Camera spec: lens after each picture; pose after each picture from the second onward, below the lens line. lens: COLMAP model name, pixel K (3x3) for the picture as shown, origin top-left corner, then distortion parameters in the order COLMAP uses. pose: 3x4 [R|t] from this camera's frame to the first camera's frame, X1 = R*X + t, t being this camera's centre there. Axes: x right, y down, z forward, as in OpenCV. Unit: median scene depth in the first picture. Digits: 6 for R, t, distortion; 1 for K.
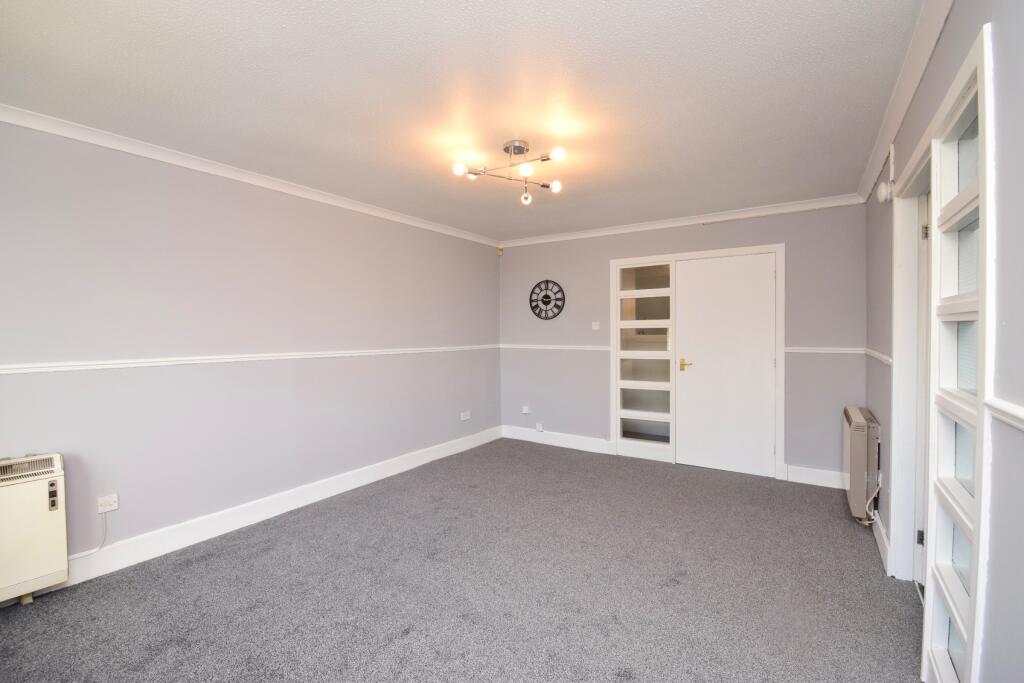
lens RADIAL K [[455.3, 0, 506.8], [0, 455.3, 337.3], [0, 0, 1]] dist [0.000829, 0.000273]
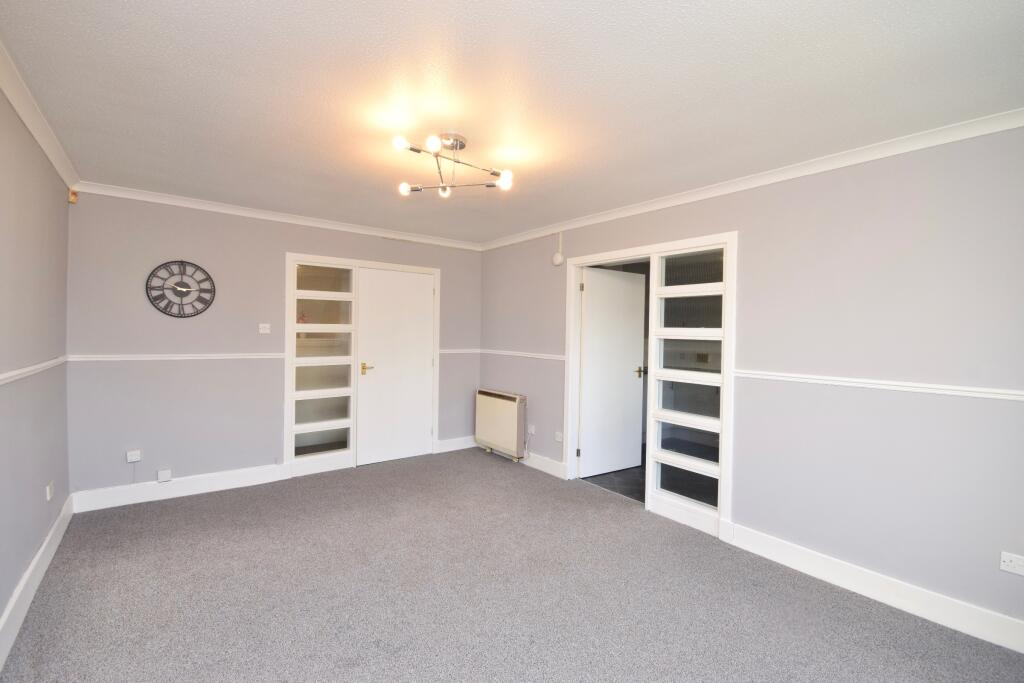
lens RADIAL K [[455.3, 0, 506.8], [0, 455.3, 337.3], [0, 0, 1]] dist [0.000829, 0.000273]
pose [[0.323494, -0.001660, 0.946229, -0.440697], [-0.004769, 0.999983, 0.003384, -0.014633], [-0.946218, -0.005607, 0.323481, 0.327198]]
